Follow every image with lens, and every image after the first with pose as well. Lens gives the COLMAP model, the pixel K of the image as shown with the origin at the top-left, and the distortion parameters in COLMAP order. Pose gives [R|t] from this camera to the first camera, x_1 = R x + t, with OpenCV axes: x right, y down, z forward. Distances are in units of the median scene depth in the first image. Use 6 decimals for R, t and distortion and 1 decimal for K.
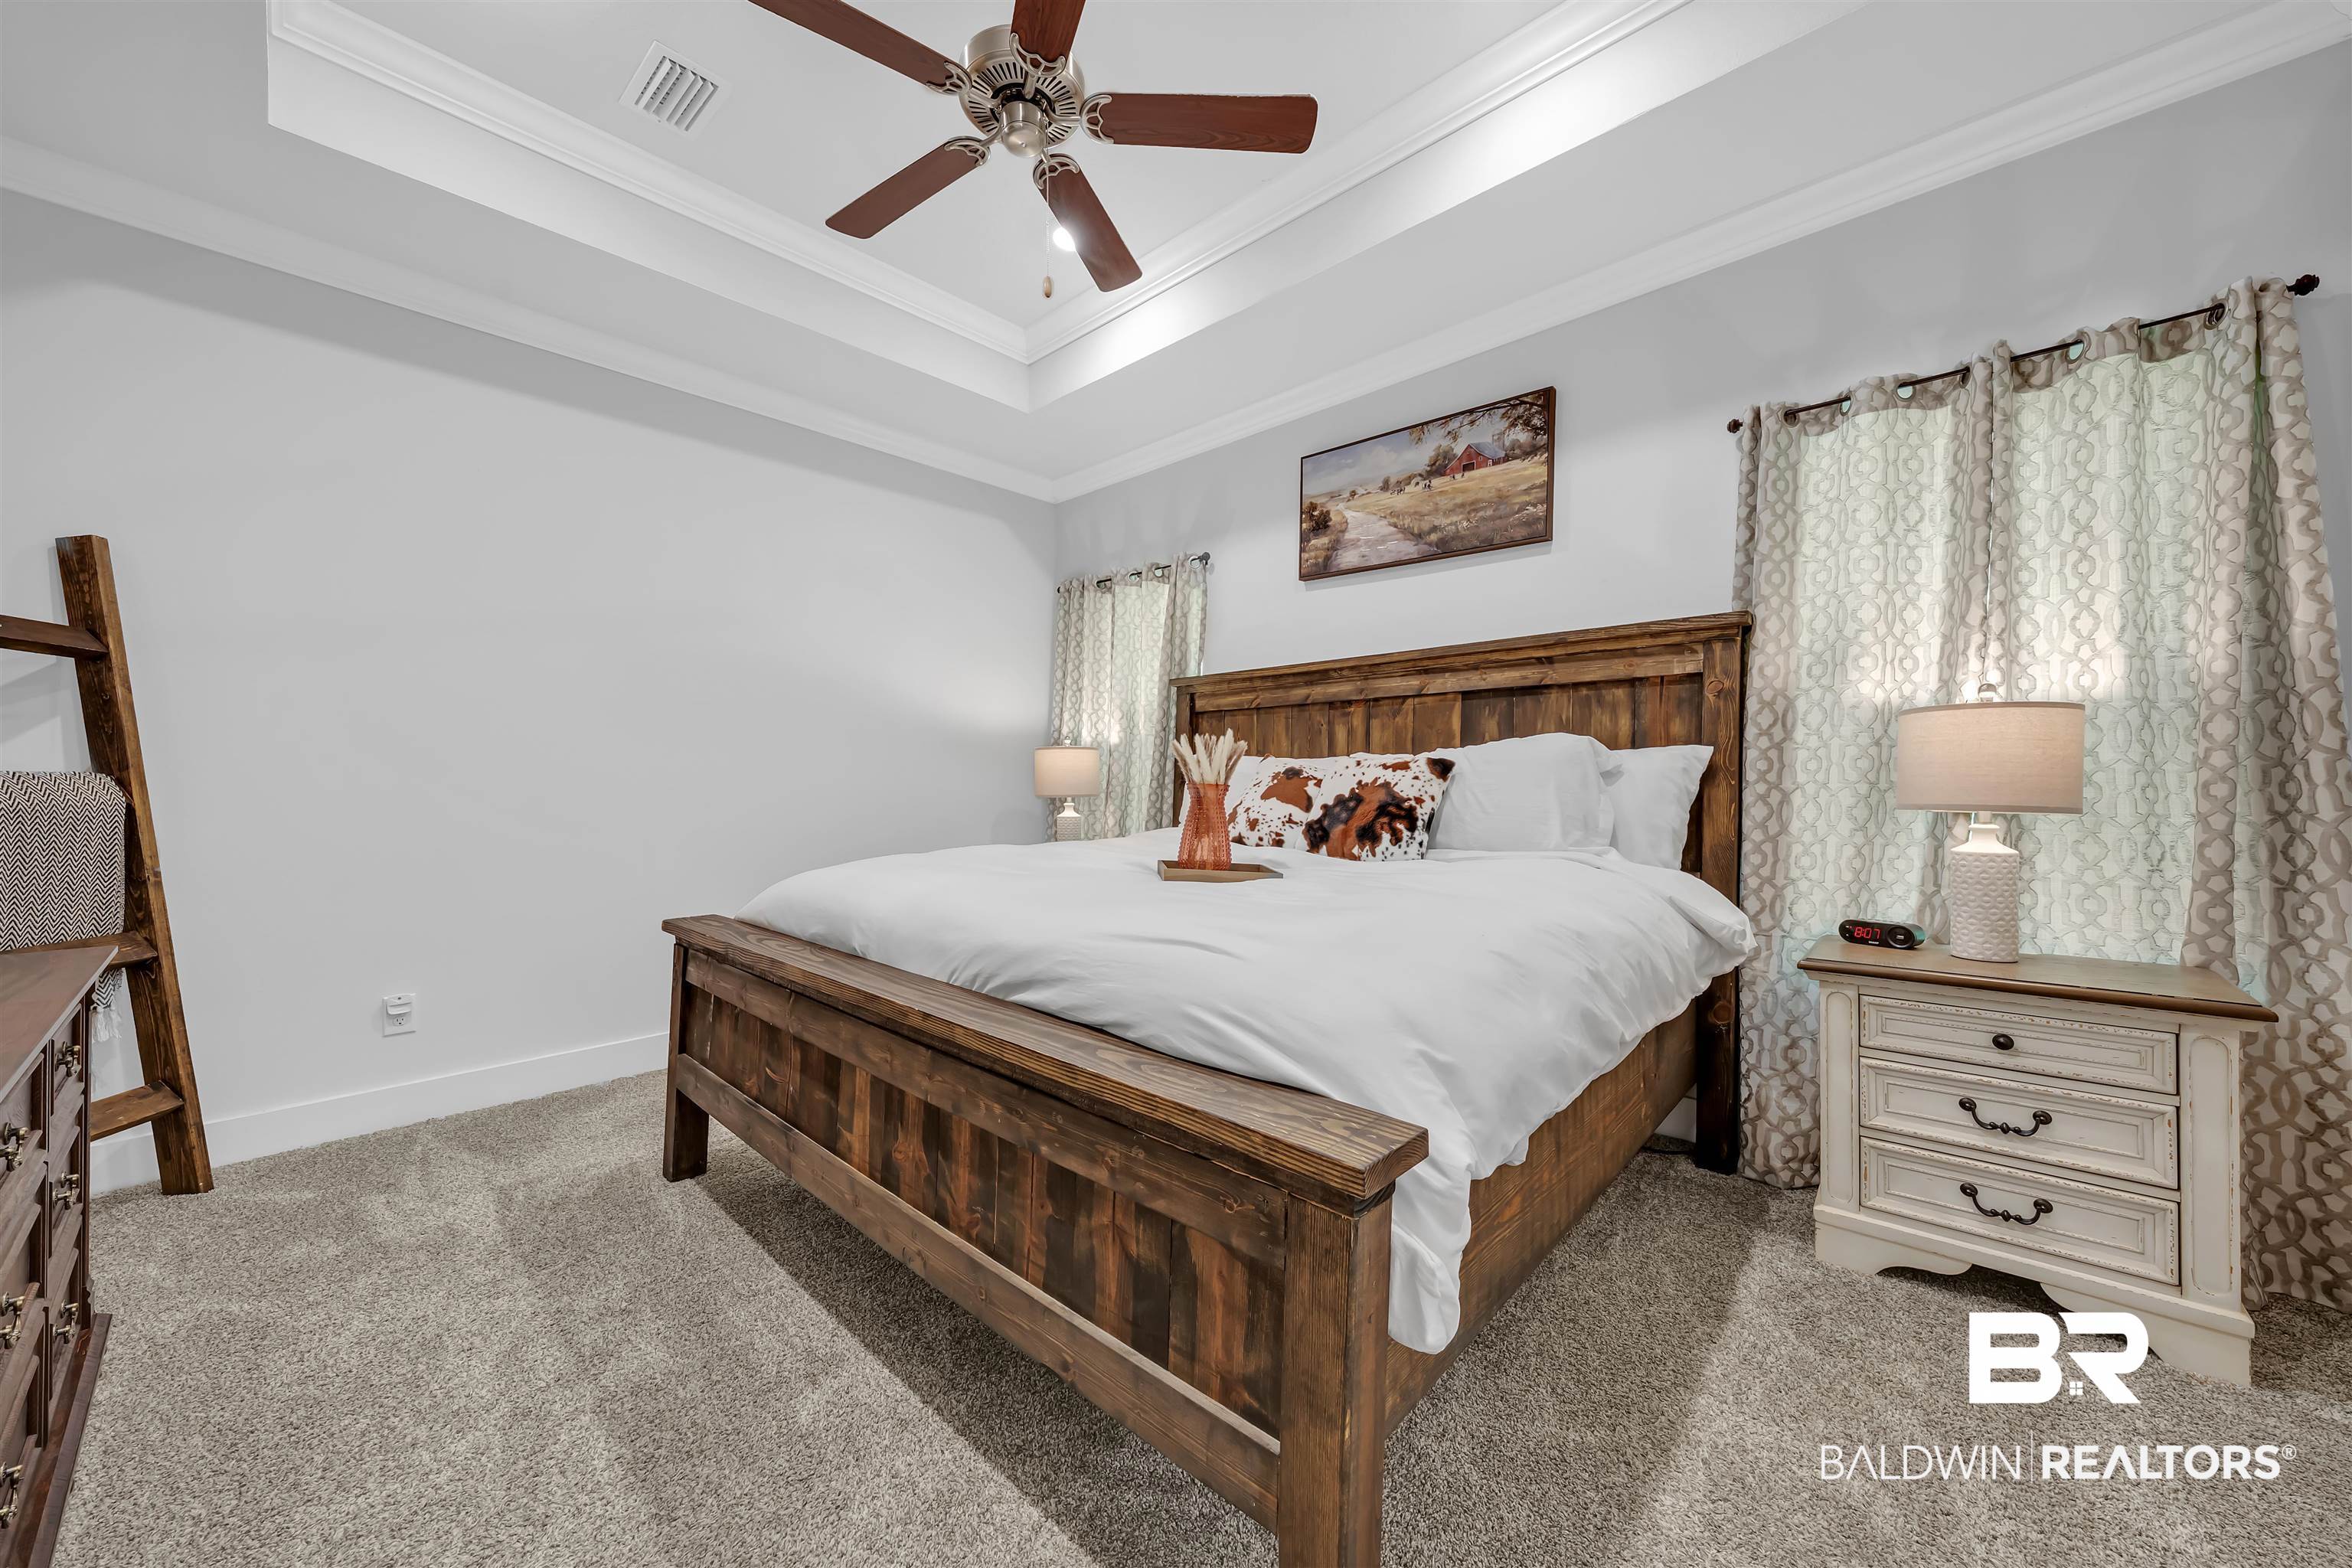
lens RADIAL K [[864.2, 0, 1186.9], [0, 864.2, 776.3], [0, 0, 1]] dist [0.003163, 0.000739]
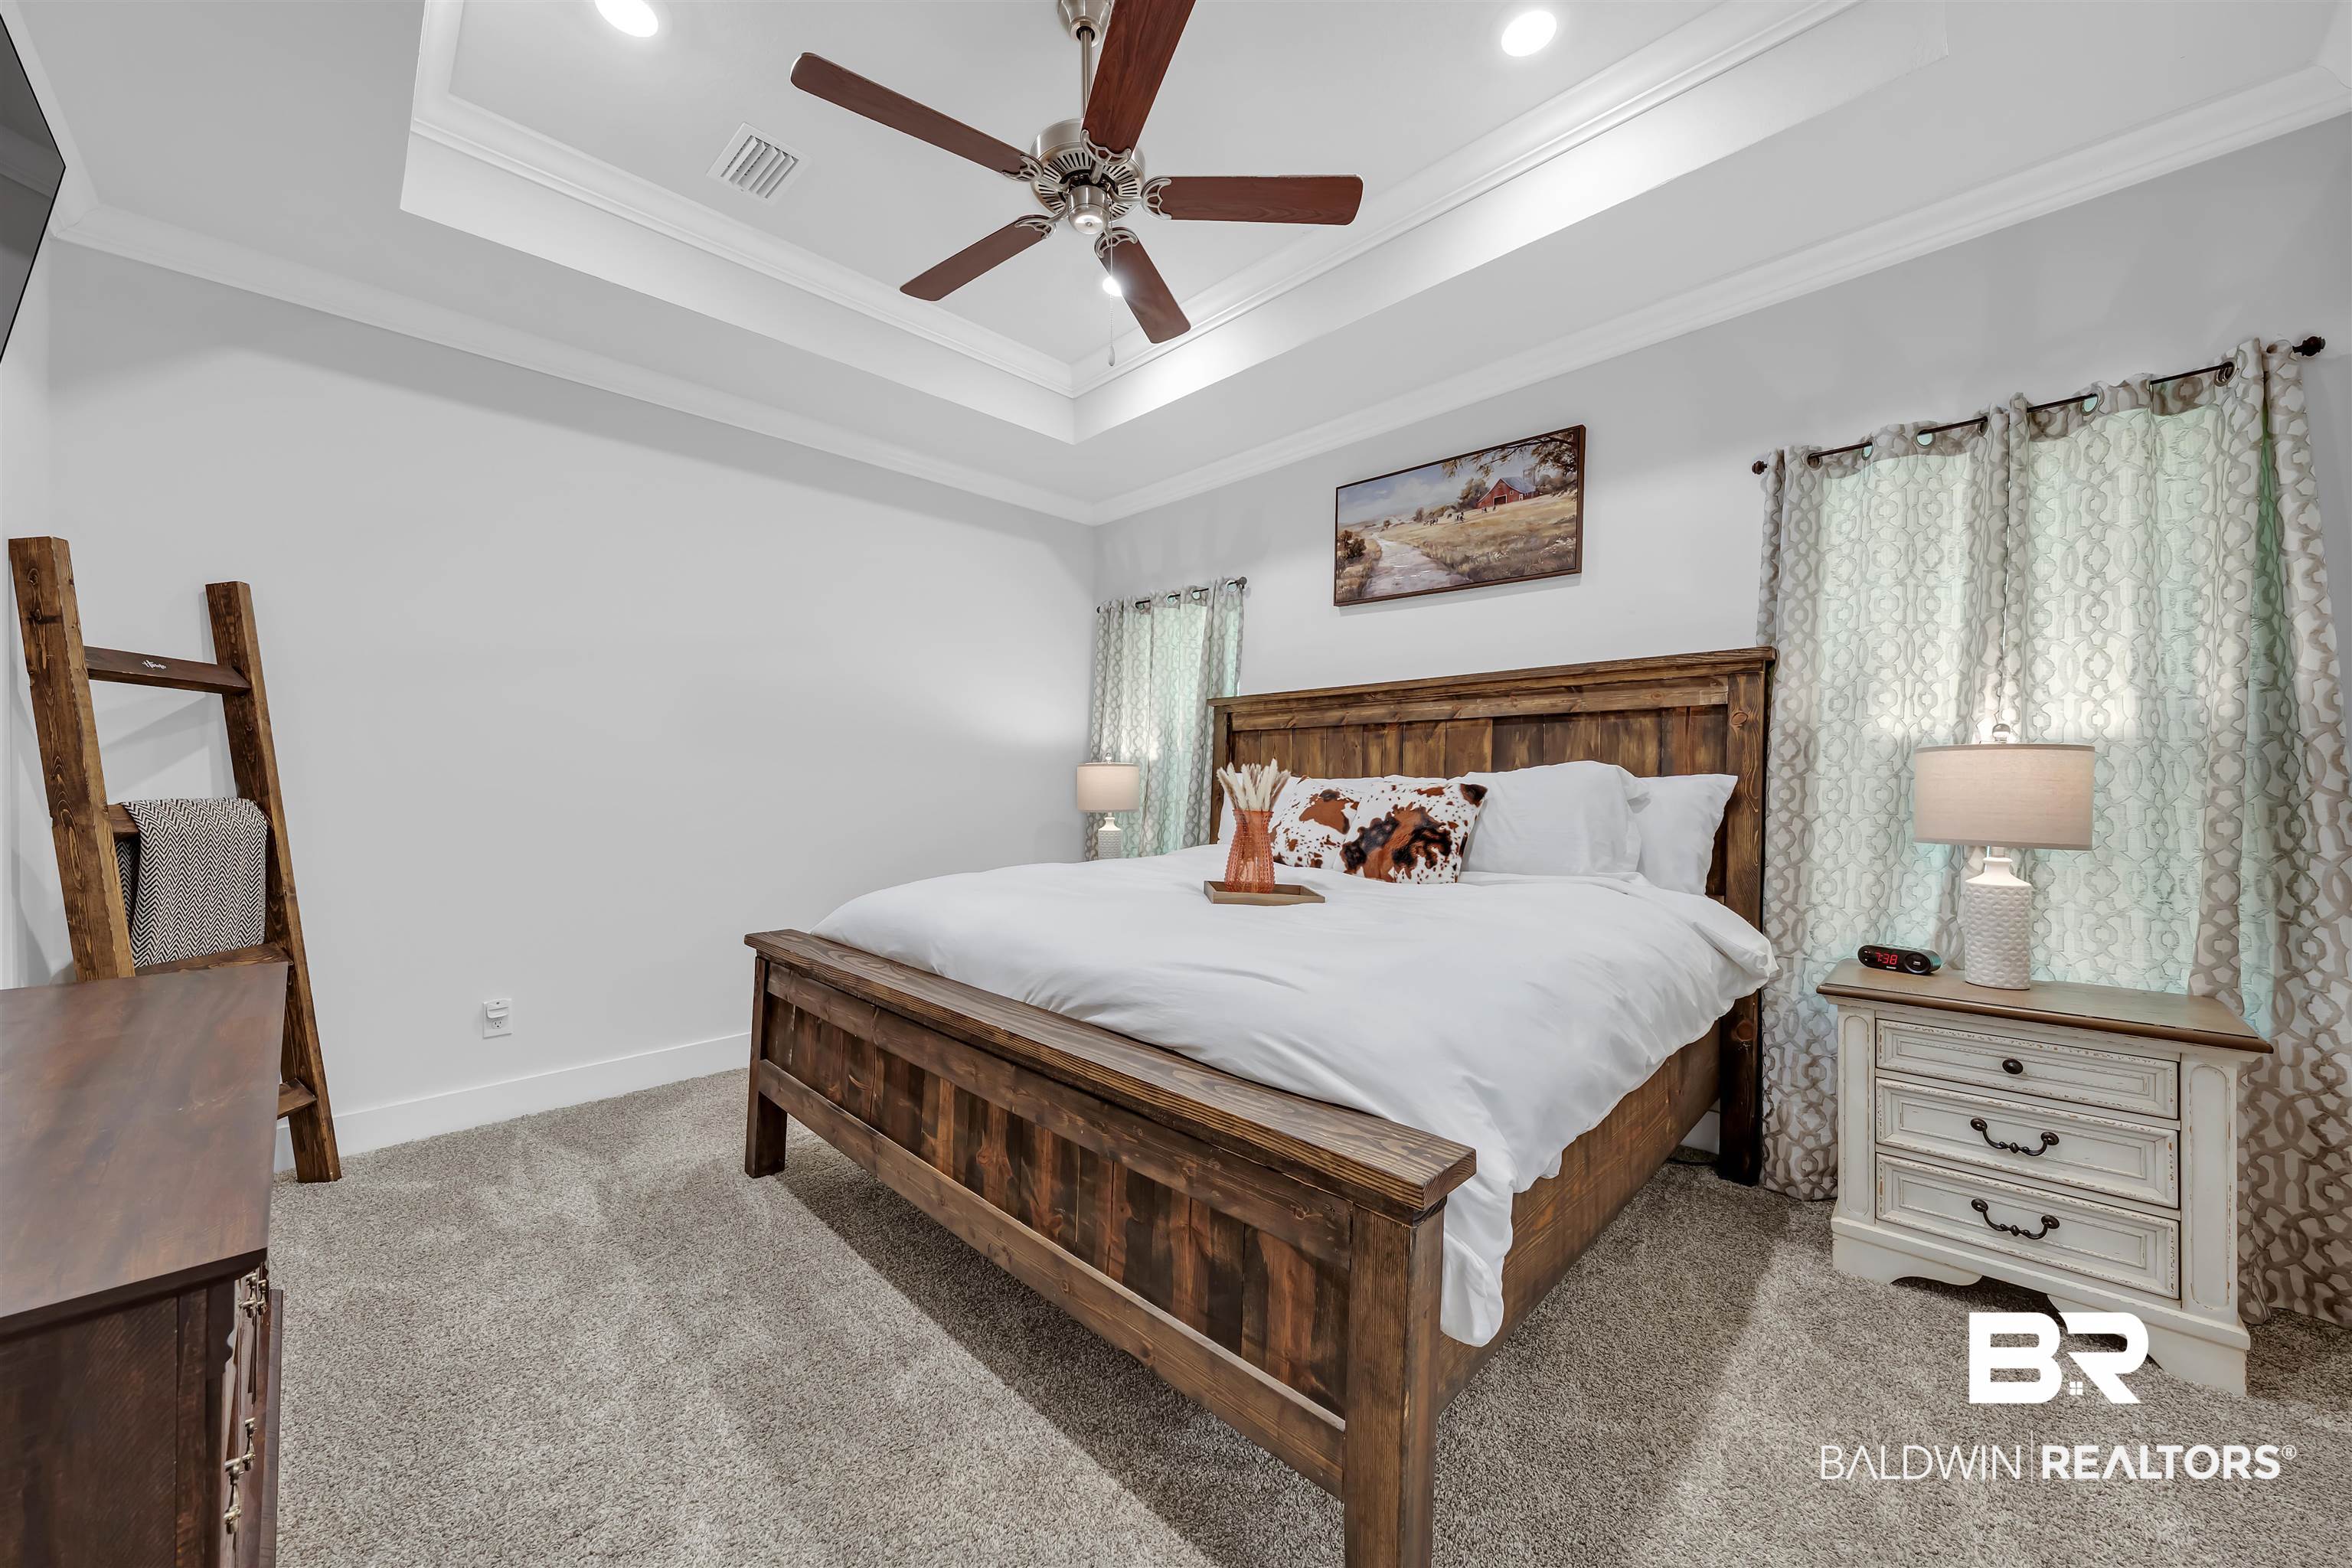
lens RADIAL K [[864.2, 0, 1185.7], [0, 864.2, 775.0], [0, 0, 1]] dist [0.003163, 0.000739]
pose [[0.999679, 0.002881, -0.025177, -0.036511], [-0.002856, 0.999995, 0.001024, -0.041134], [0.025180, -0.000951, 0.999682, -0.071997]]
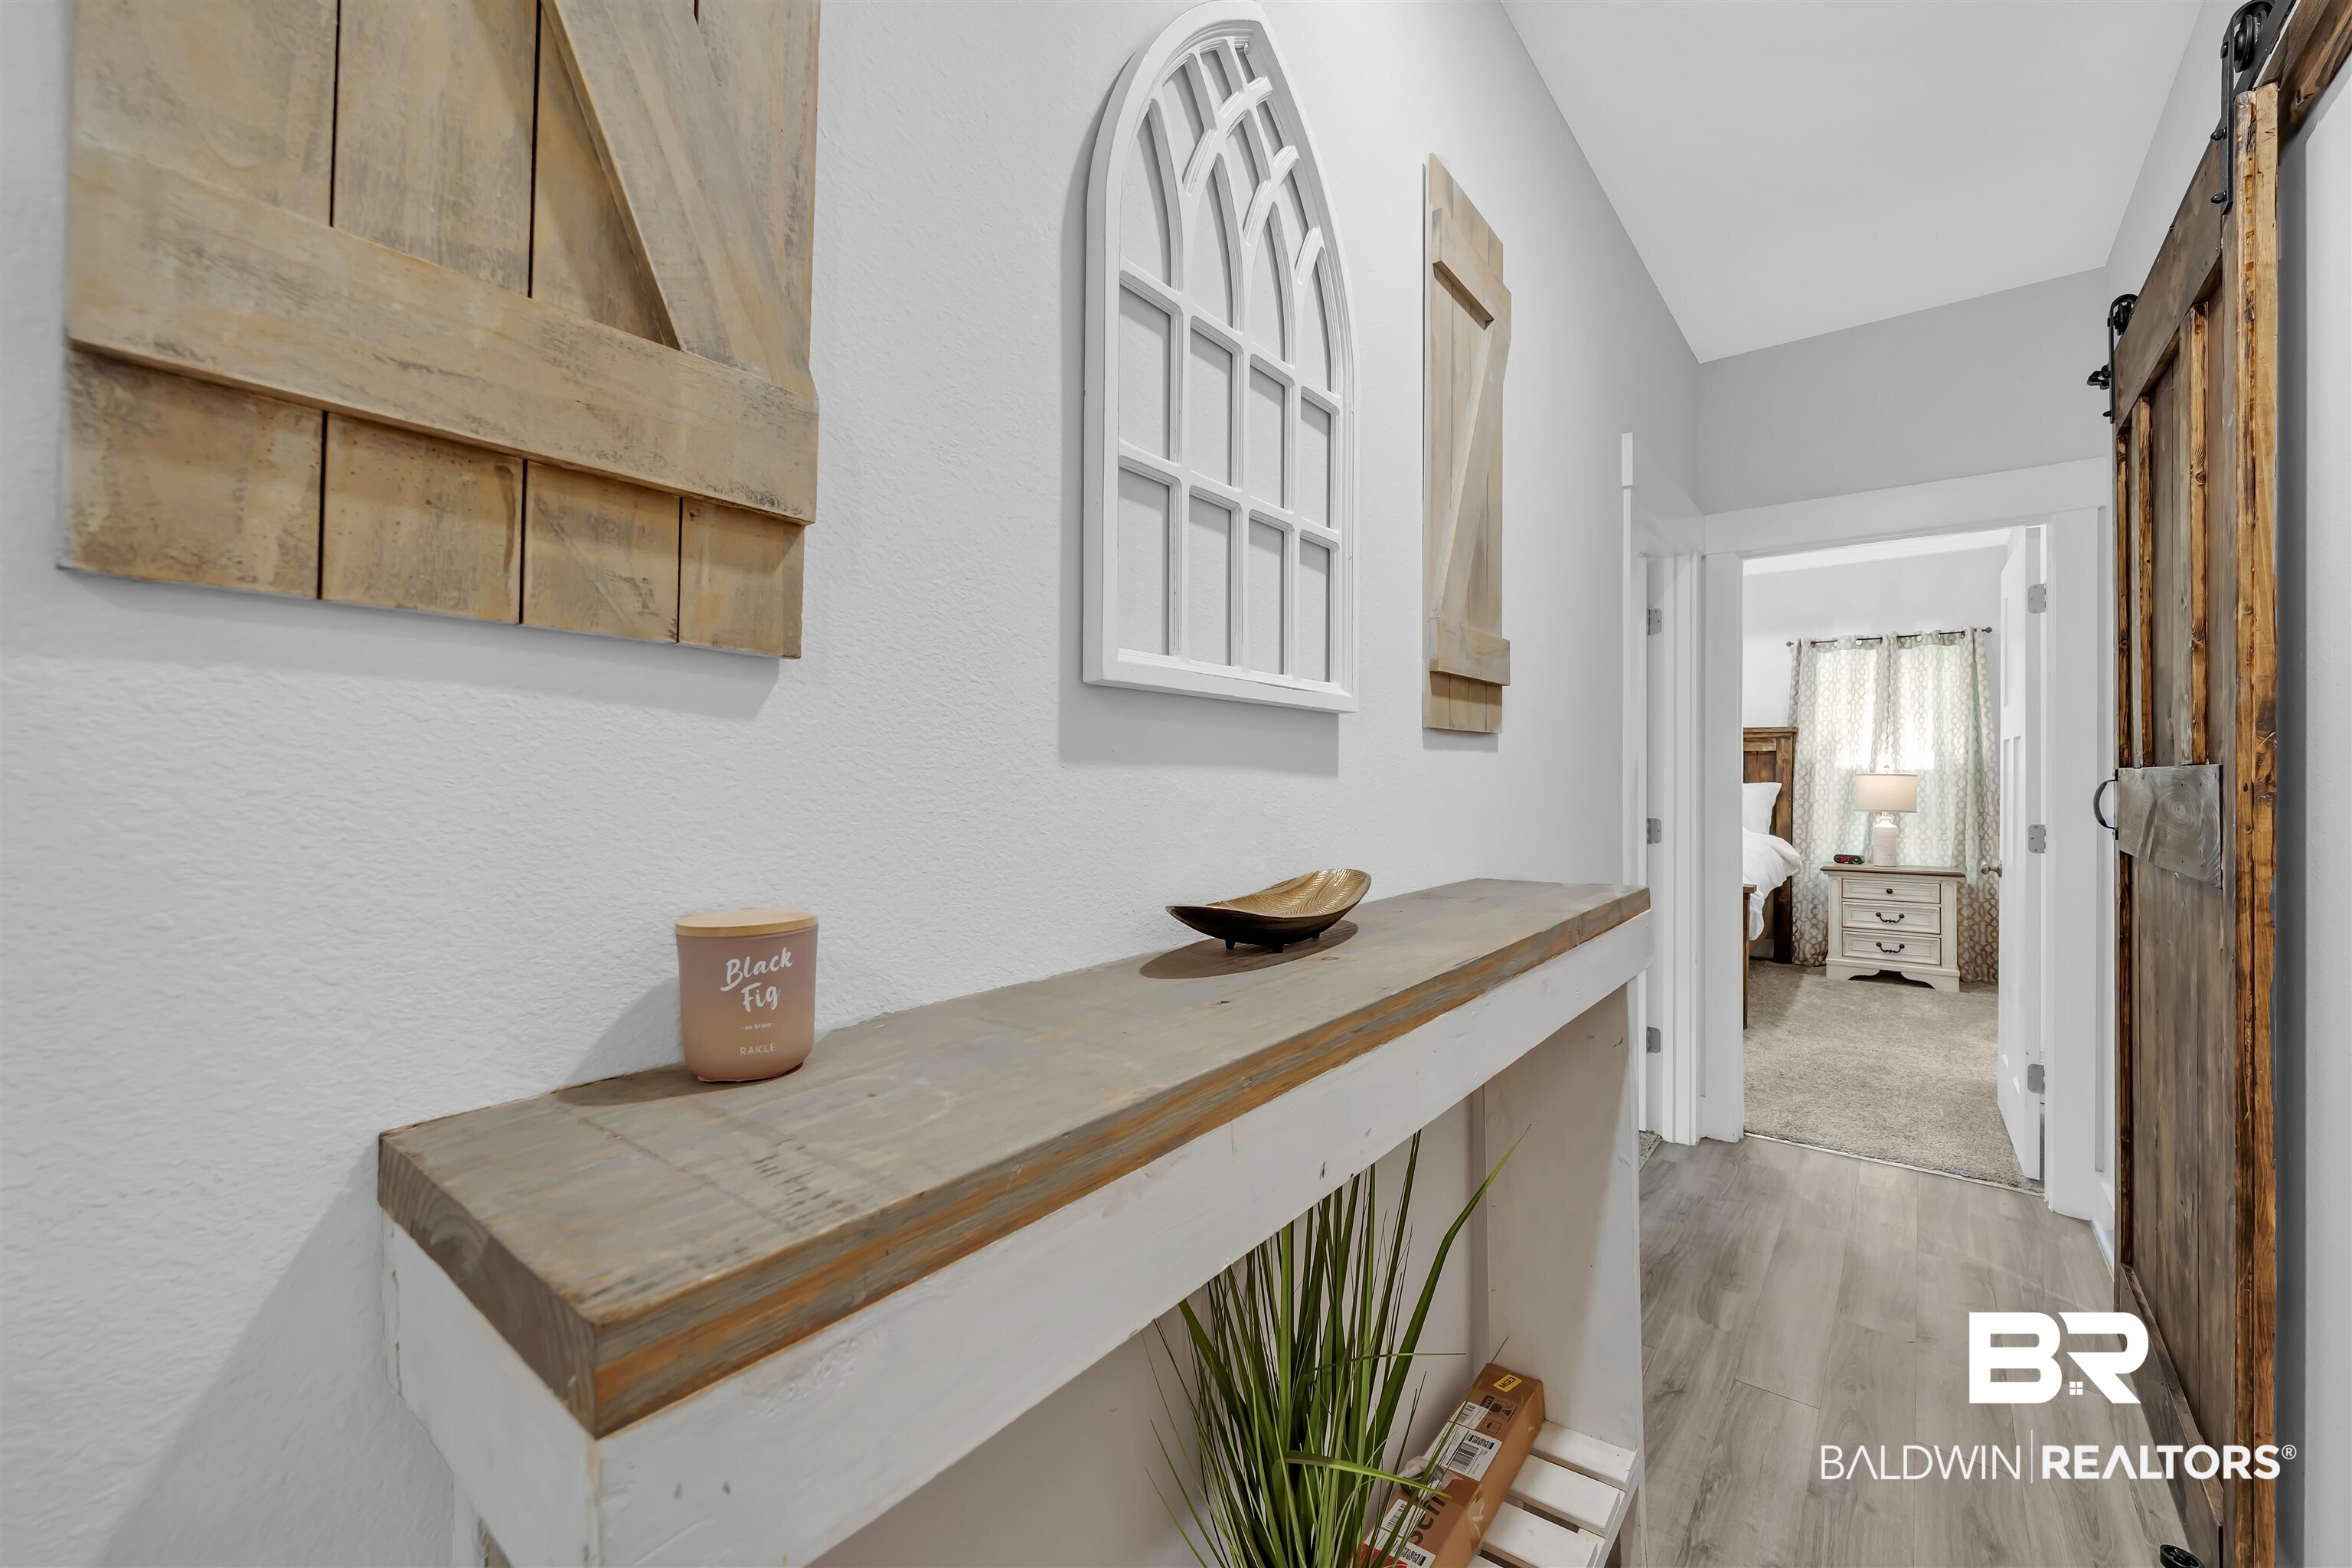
lens RADIAL K [[1026.1, 0, 1165.1], [0, 1026.1, 760.6], [0, 0, 1]] dist [0.021174, -0.000196]
pose [[0.994490, 0.008382, 0.104498, -1.590713], [-0.007769, 0.999950, -0.006268, -0.077961], [-0.104545, 0.005422, 0.994505, -1.904913]]
